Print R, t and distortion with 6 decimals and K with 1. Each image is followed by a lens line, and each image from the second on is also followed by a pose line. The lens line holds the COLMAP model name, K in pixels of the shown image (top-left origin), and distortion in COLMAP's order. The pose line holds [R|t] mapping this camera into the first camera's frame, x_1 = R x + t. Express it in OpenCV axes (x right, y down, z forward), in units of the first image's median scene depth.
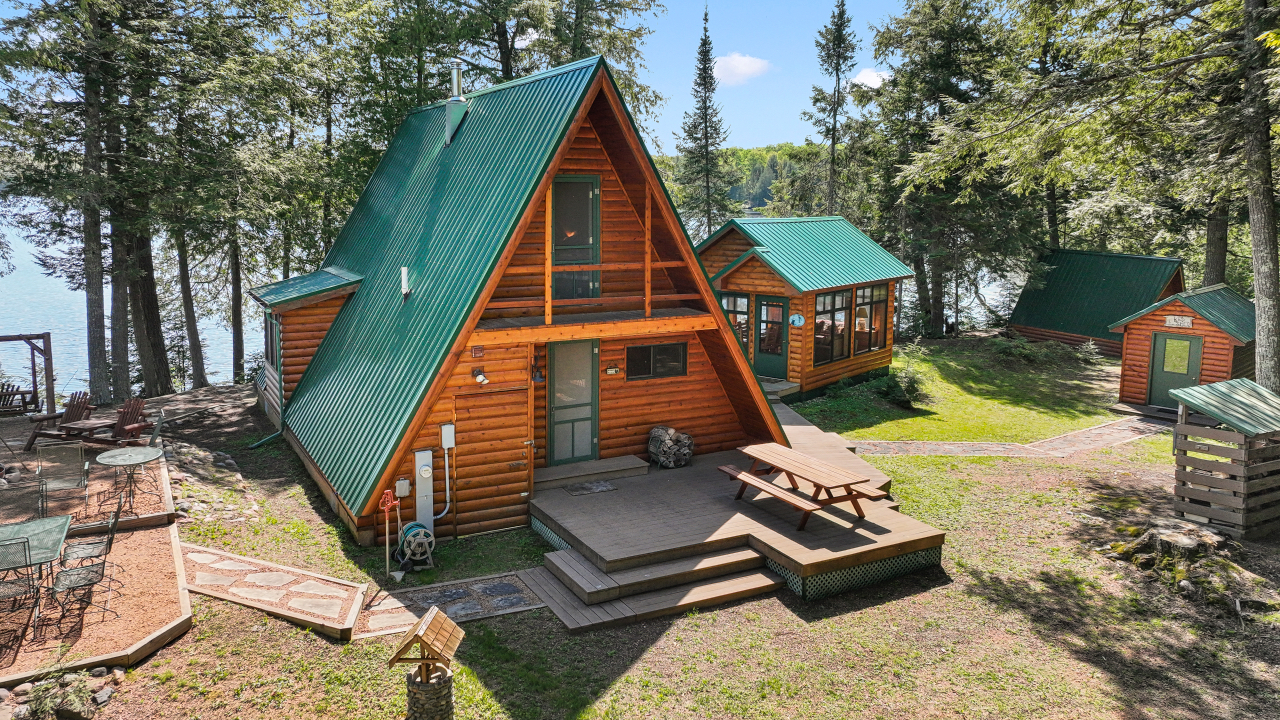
lens RADIAL K [[914.8, 0, 591.3], [0, 914.8, 314.3], [0, 0, 1]] dist [0.003117, -0.000926]
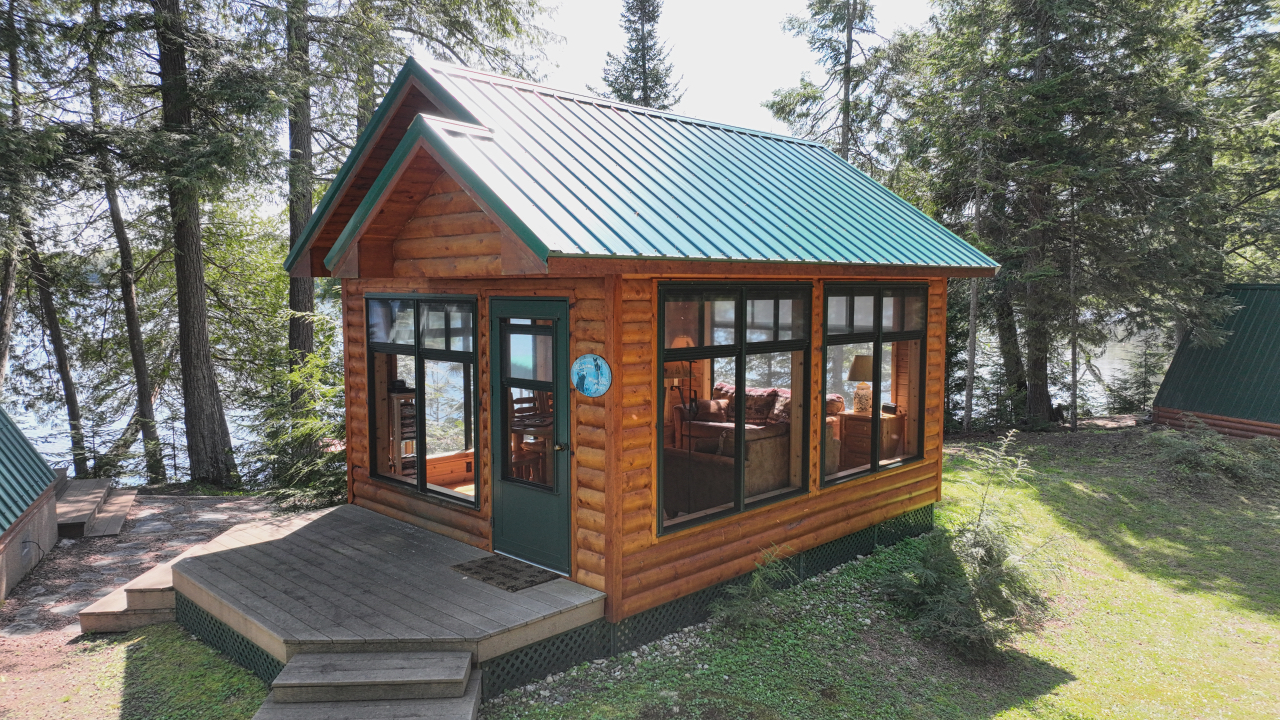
lens RADIAL K [[914.8, 0, 643.0], [0, 914.8, 364.9], [0, 0, 1]] dist [0.003117, -0.000926]
pose [[0.999530, 0.000498, -0.030657, 0.223061], [-0.001768, 0.999140, -0.041426, 0.013667], [0.030610, 0.041460, 0.998671, 0.631238]]
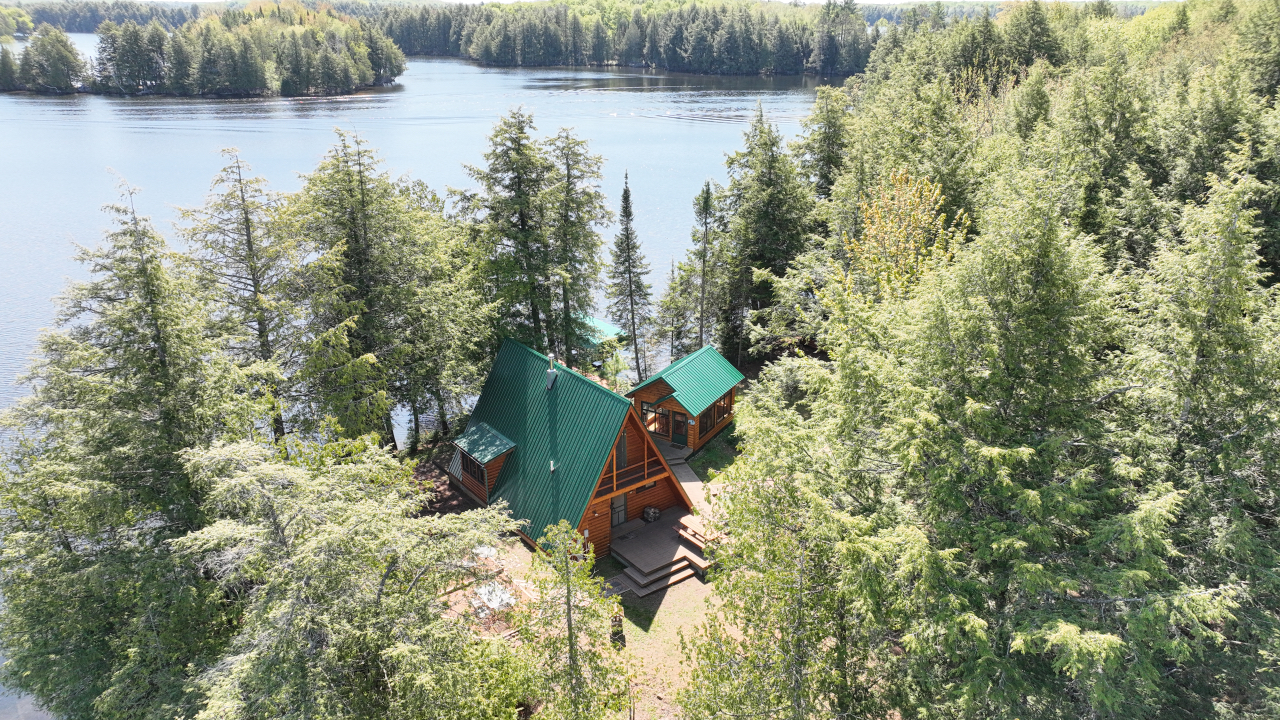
lens RADIAL K [[914.8, 0, 639.1], [0, 914.8, 357.5], [0, 0, 1]] dist [0.003117, -0.000926]
pose [[0.979966, -0.072157, 0.185634, -0.269358], [0.027048, 0.971643, 0.234901, -0.604337], [-0.197320, -0.225174, 0.954129, -0.946407]]
